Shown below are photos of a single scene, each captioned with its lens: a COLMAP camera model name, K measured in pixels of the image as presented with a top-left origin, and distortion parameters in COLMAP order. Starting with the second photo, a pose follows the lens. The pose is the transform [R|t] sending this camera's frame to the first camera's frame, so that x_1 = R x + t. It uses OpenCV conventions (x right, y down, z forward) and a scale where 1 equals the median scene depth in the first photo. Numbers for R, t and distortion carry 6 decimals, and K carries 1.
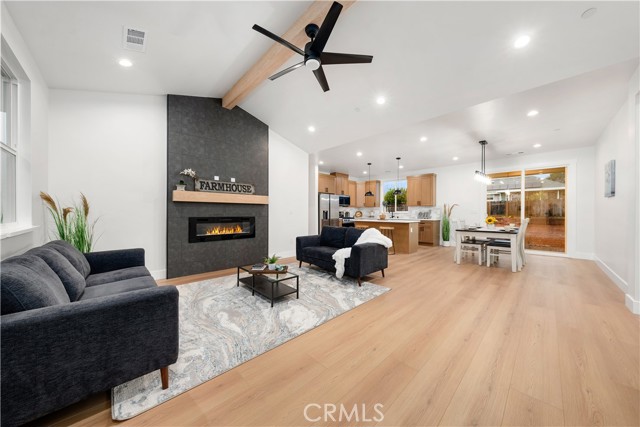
lens RADIAL K [[216.3, 0, 320.7], [0, 216.3, 213.1], [0, 0, 1]] dist [-0.002359, -0.000006]
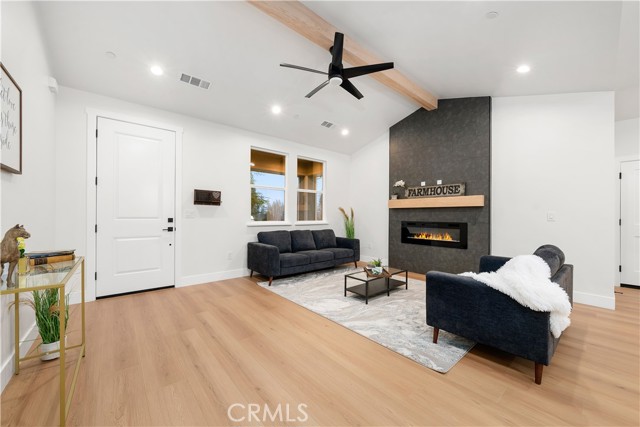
lens RADIAL K [[242.8, 0, 320.7], [0, 242.8, 215.2], [0, 0, 1]] dist [0.000753, -0.000200]
pose [[-0.057273, -0.006966, -0.998334, 0.651912], [-0.010338, 0.999926, -0.006384, -0.000379], [0.998305, 0.009955, -0.057341, 0.549075]]
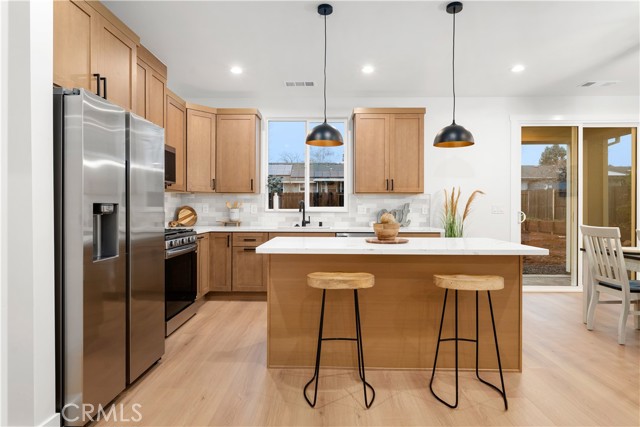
lens RADIAL K [[354.3, 0, 319.8], [0, 354.3, 209.0], [0, 0, 1]] dist [0.002004, 0.000665]
pose [[0.709519, -0.000875, 0.704686, -0.089879], [0.000921, 1.000000, 0.000313, -0.009969], [-0.704686, 0.000427, 0.709519, 1.161891]]
